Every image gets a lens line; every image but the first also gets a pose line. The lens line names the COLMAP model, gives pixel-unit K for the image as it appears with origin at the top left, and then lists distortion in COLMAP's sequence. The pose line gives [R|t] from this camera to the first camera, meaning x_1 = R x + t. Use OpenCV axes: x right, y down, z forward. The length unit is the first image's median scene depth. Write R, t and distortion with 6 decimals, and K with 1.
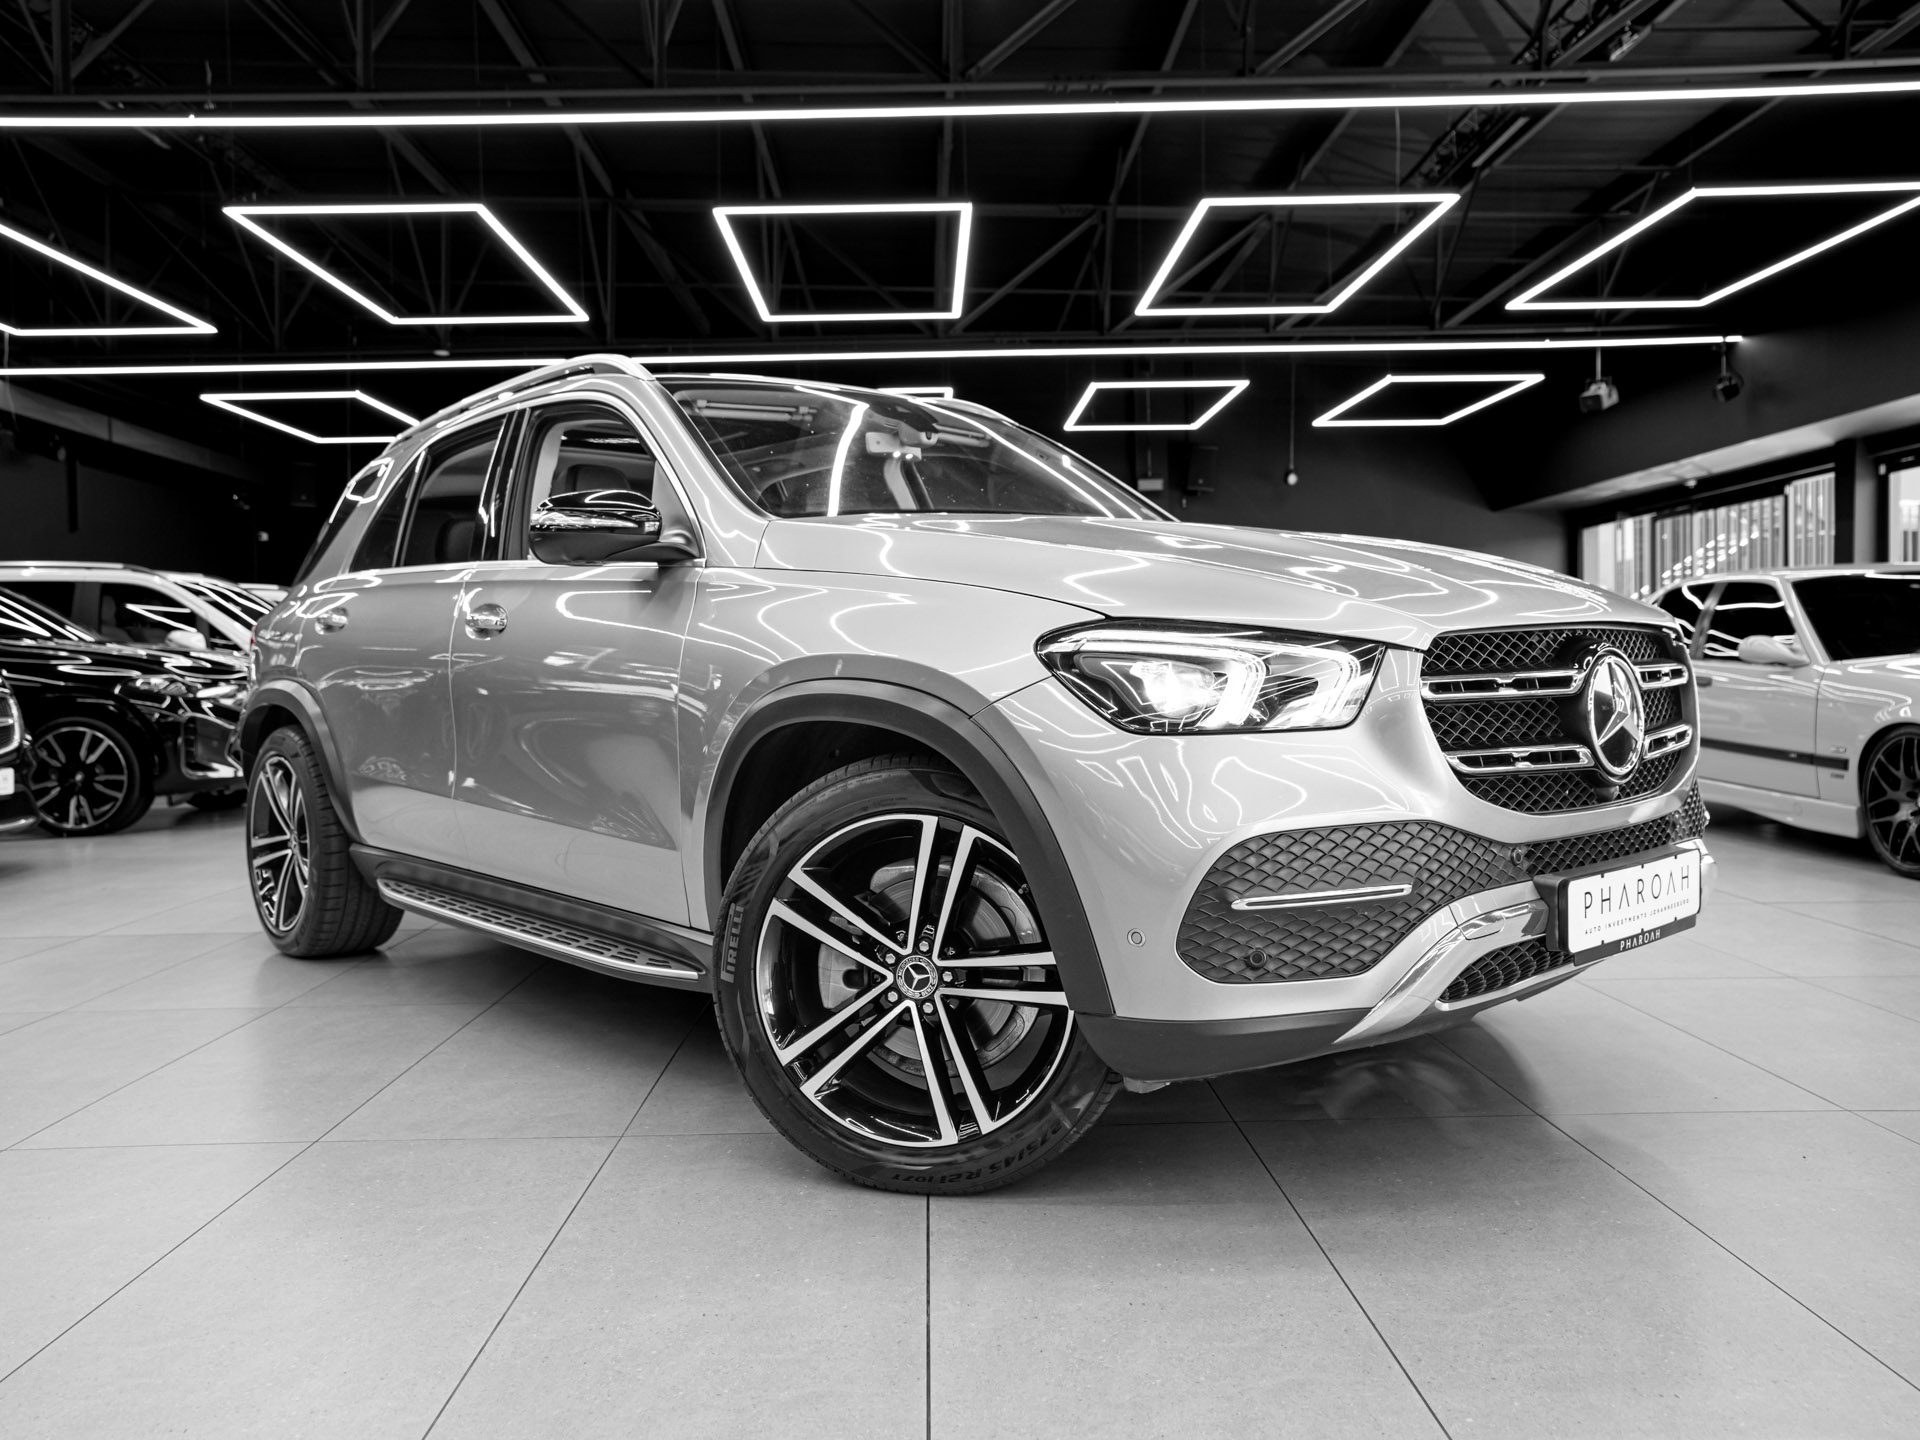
lens RADIAL K [[1455.8, 0, 946.7], [0, 1455.8, 713.0], [0, 0, 1]] dist [-0.023496, 0.063379]
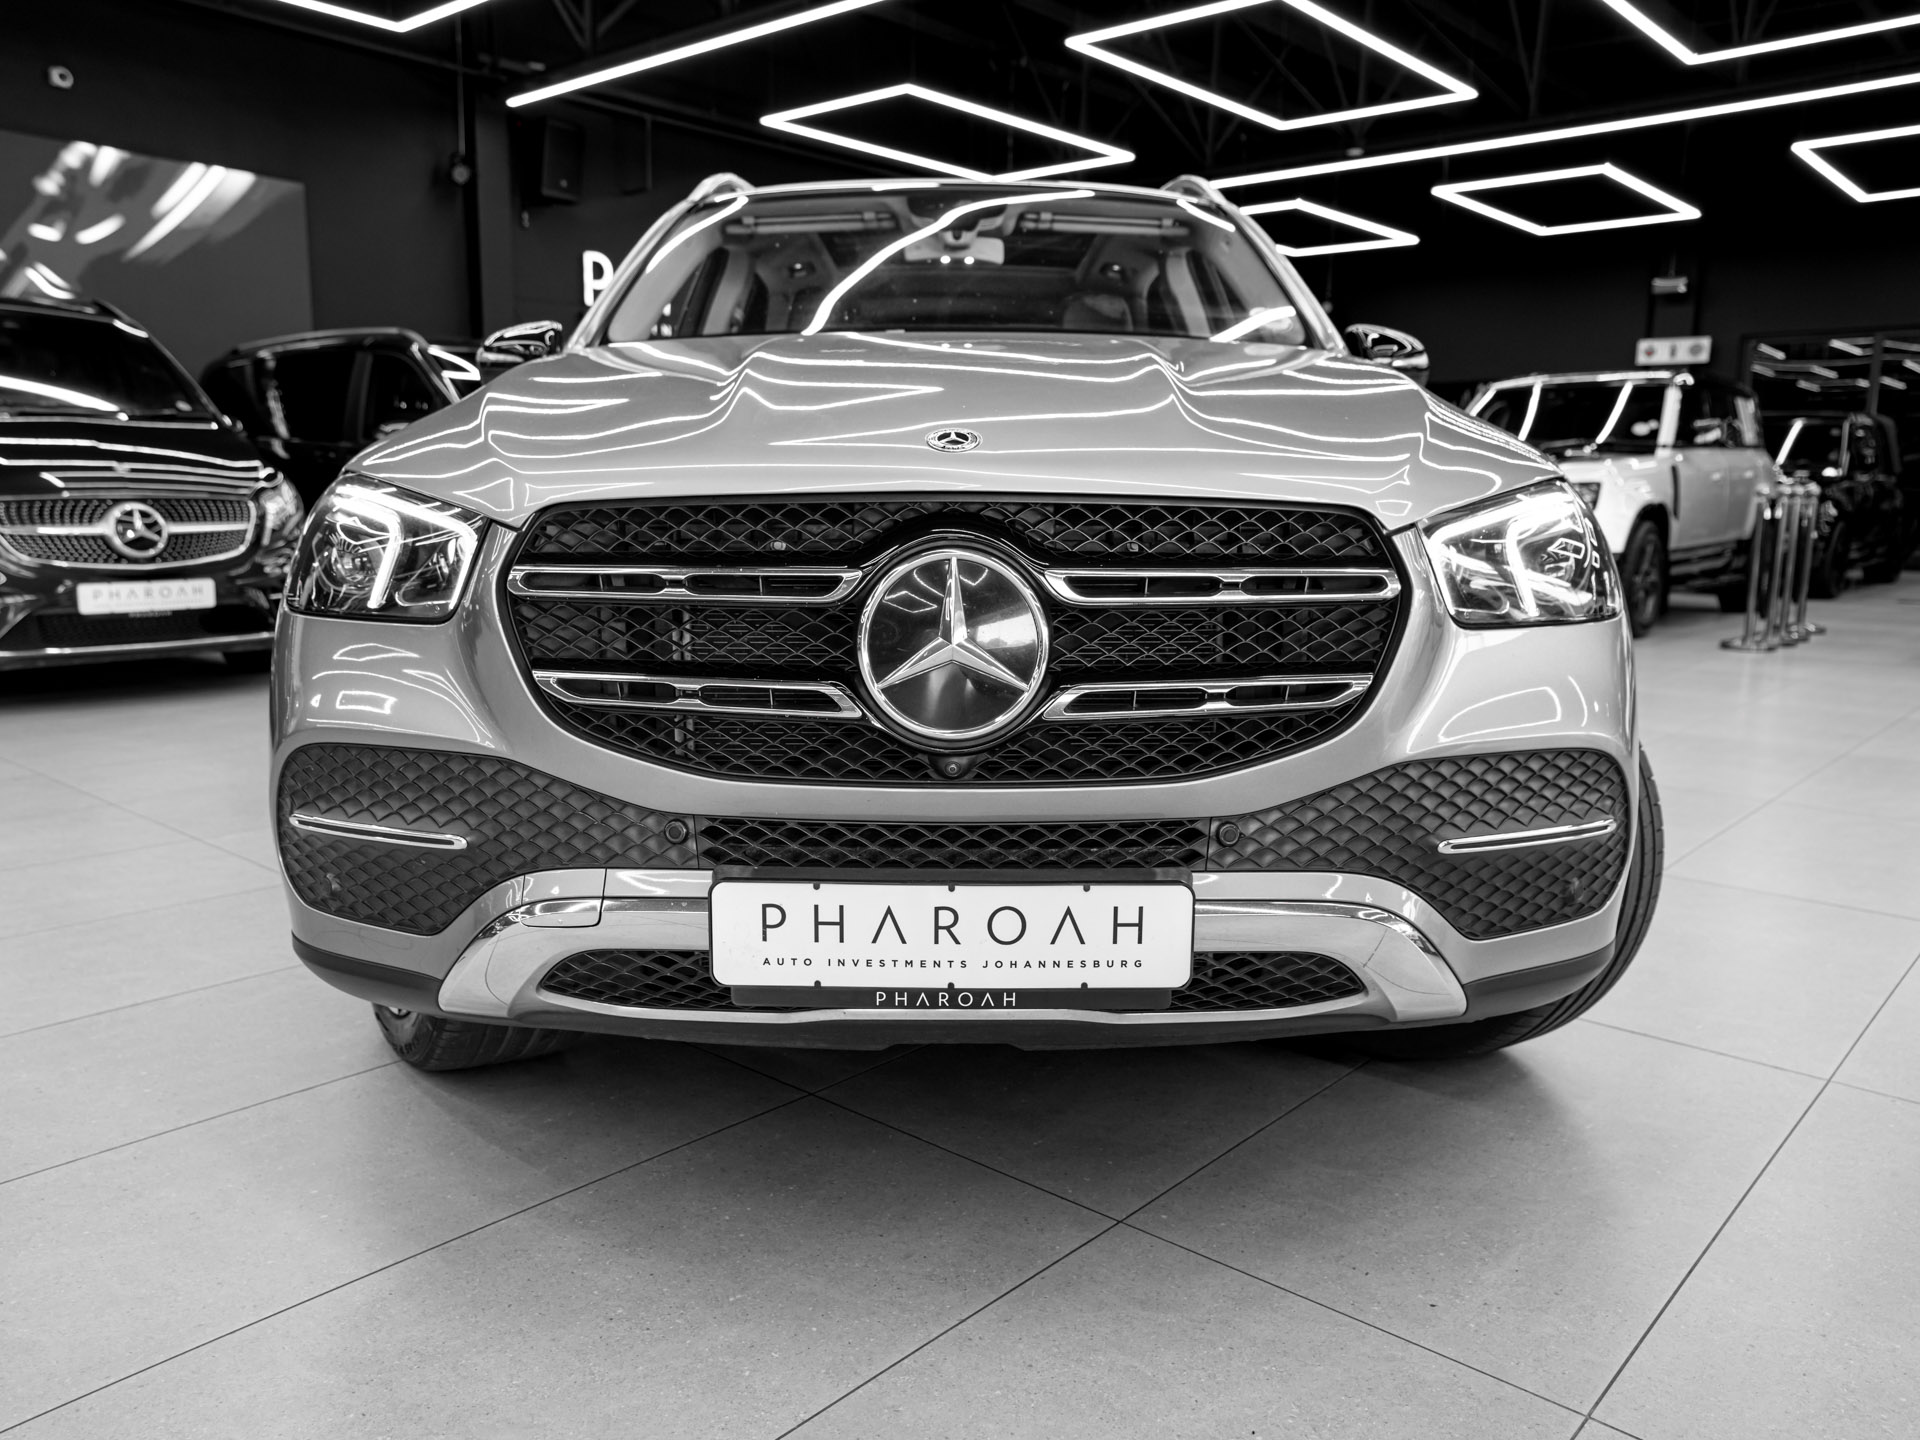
lens RADIAL K [[1455.8, 0, 960.8], [0, 1455.8, 718.4], [0, 0, 1]] dist [-0.023496, 0.063379]
pose [[0.740849, 0.136656, -0.657623, 0.511747], [-0.048612, 0.987425, 0.150427, -0.036072], [0.669910, -0.079475, 0.738176, 0.314588]]
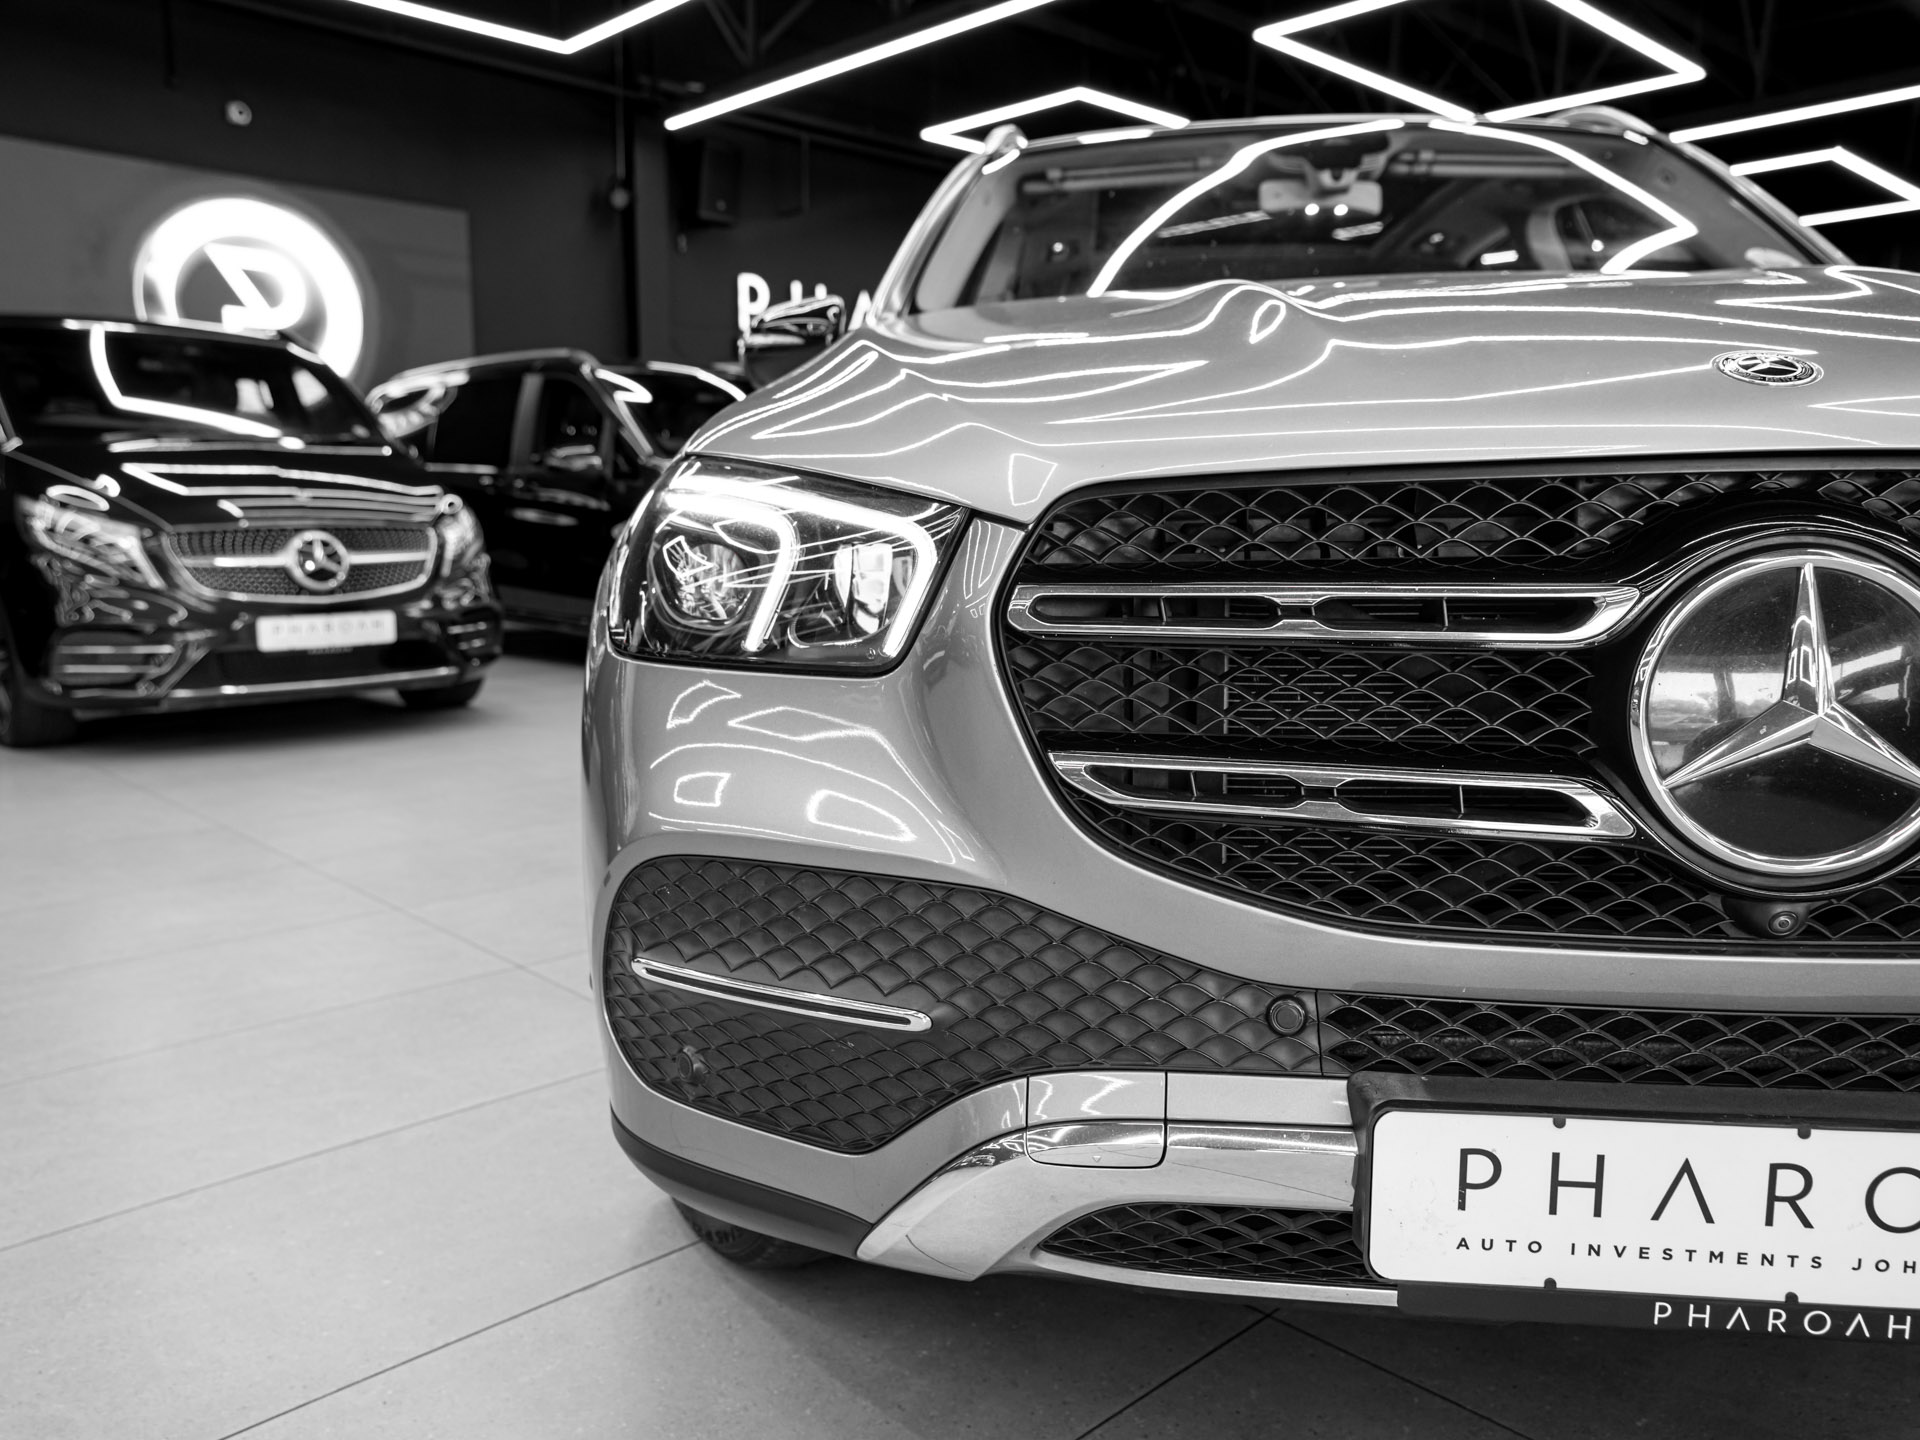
lens RADIAL K [[1455.8, 0, 957.8], [0, 1455.8, 726.6], [0, 0, 1]] dist [-0.023496, 0.063379]
pose [[0.683757, 0.127325, -0.718516, 0.337214], [-0.037161, 0.989458, 0.139974, -0.022721], [0.728763, -0.069007, 0.681280, 0.348789]]
